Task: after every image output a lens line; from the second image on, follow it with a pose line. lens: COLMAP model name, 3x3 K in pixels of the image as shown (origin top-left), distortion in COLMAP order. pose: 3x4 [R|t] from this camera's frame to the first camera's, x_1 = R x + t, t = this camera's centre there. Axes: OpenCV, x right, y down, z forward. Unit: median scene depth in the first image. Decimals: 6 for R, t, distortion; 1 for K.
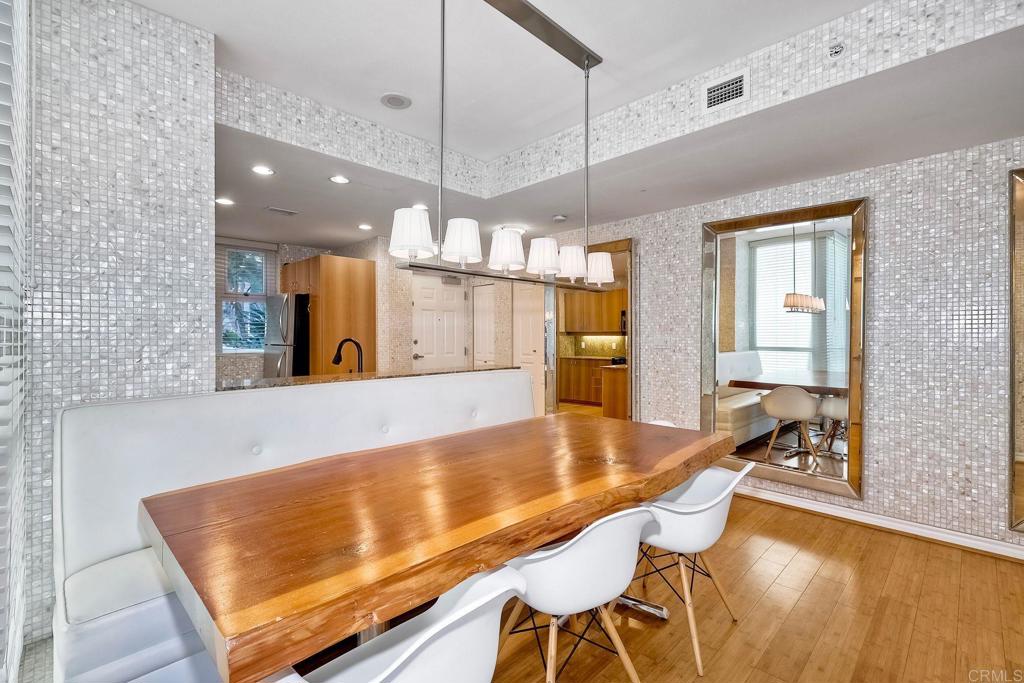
lens RADIAL K [[455.2, 0, 514.0], [0, 455.2, 336.1], [0, 0, 1]] dist [0.003136, 0.000680]
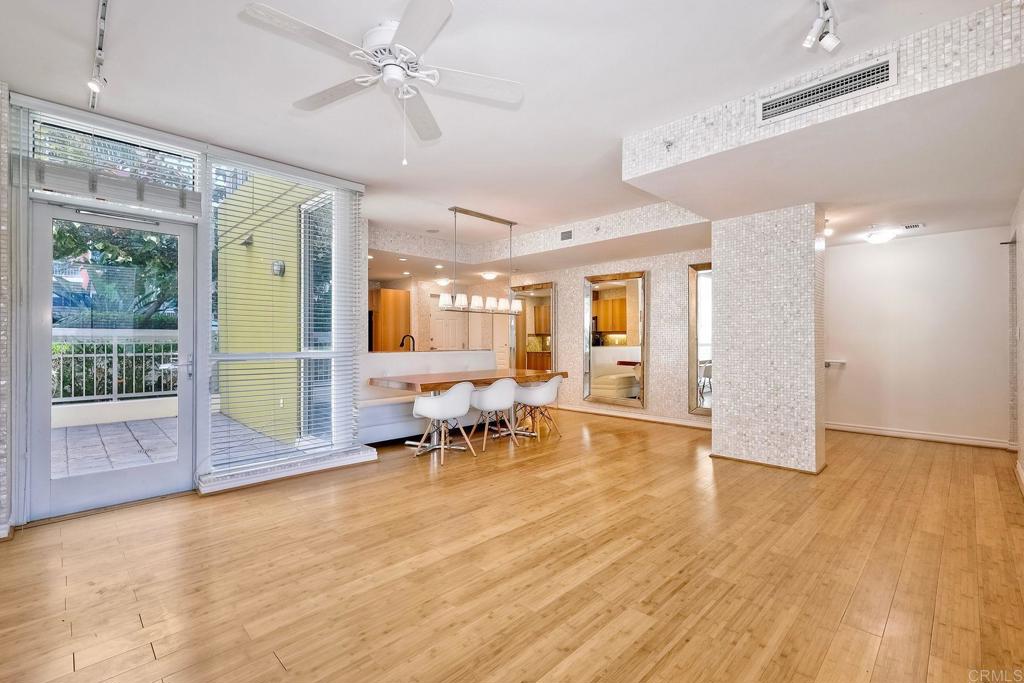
lens RADIAL K [[455.2, 0, 514.0], [0, 455.2, 336.1], [0, 0, 1]] dist [0.003136, 0.000680]
pose [[0.999996, -0.000265, 0.002763, 0.084151], [0.000291, 0.999957, -0.009231, 0.020301], [-0.002761, 0.009232, 0.999954, -0.745258]]
